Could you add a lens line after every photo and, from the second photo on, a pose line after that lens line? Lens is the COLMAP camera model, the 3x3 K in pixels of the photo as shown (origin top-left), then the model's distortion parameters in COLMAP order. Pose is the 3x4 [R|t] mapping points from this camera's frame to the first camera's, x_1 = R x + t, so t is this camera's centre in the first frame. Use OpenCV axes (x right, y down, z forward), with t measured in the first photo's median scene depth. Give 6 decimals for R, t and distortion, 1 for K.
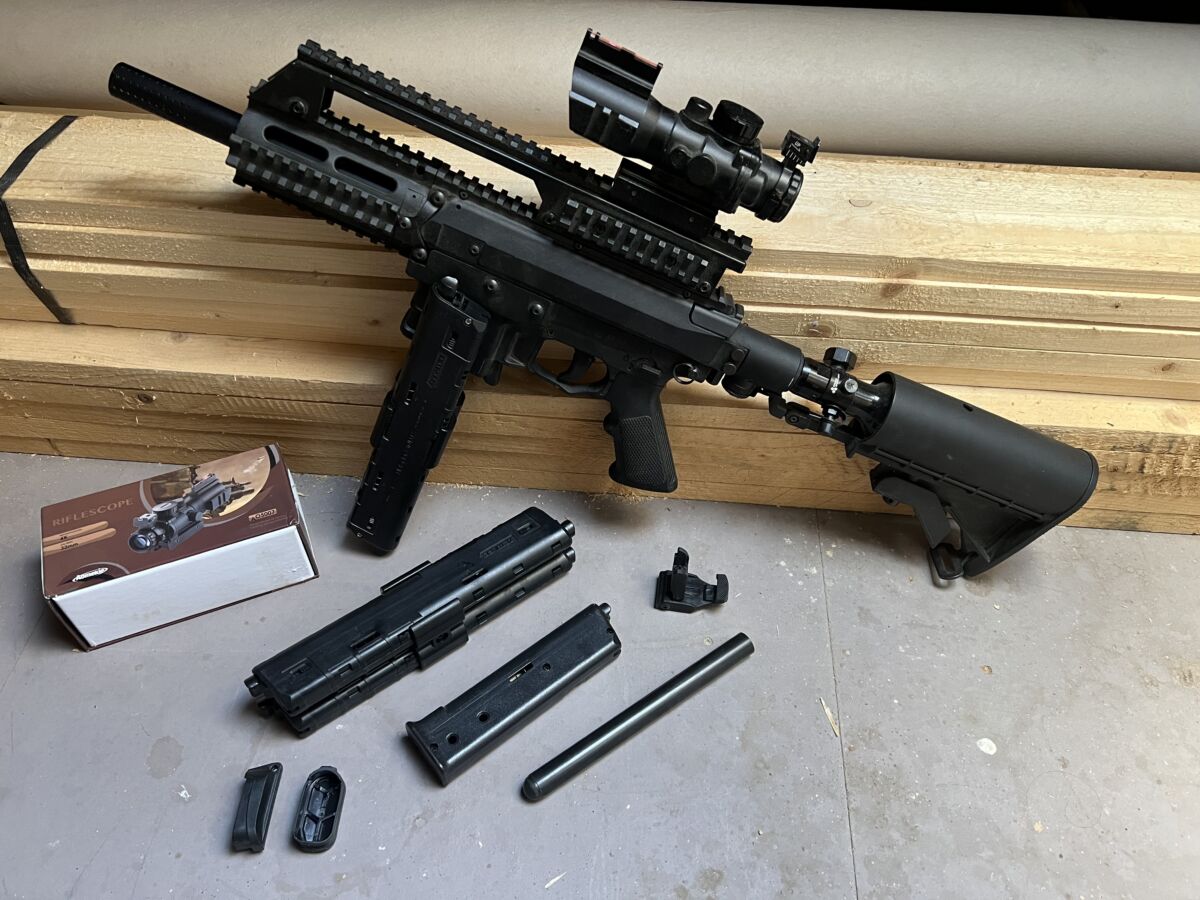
lens RADIAL K [[891.5, 0, 595.8], [0, 891.5, 442.3], [0, 0, 1]] dist [0.039038, -0.057080]
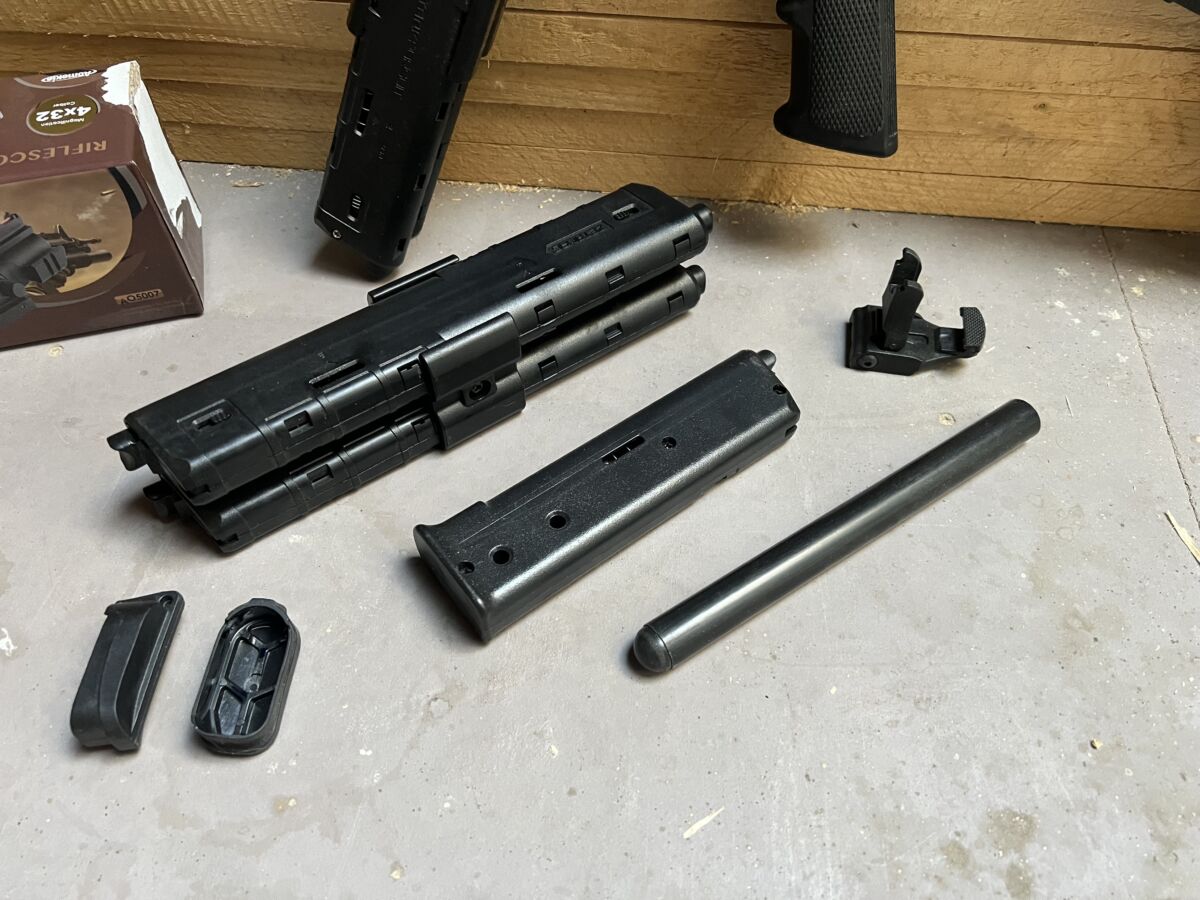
lens RADIAL K [[891.5, 0, 595.8], [0, 891.5, 442.3], [0, 0, 1]] dist [0.039038, -0.057080]
pose [[0.999391, 0.018531, -0.029566, -0.087236], [-0.016110, 0.996655, 0.080126, 0.215537], [0.030952, -0.079601, 0.996346, 0.469661]]
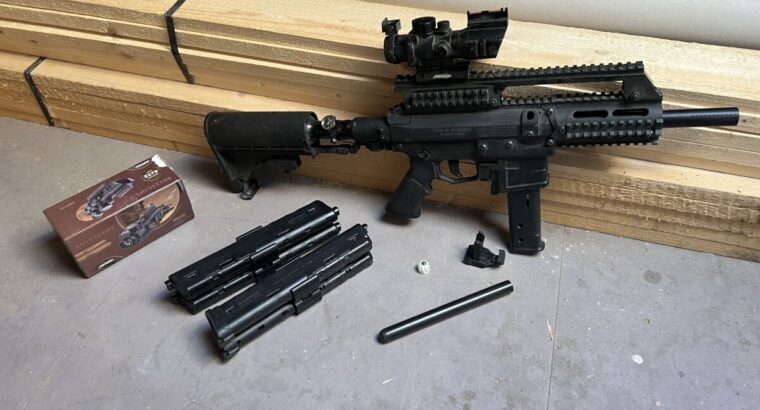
lens RADIAL K [[564.5, 0, 380.0], [0, 564.5, 205.0], [0, 0, 1]] dist [0.039979, -0.060547]
pose [[0.977886, 0.125483, -0.167312, 0.087797], [-0.129814, 0.991422, -0.015161, 0.121047], [0.163975, 0.036545, 0.985787, -0.208802]]
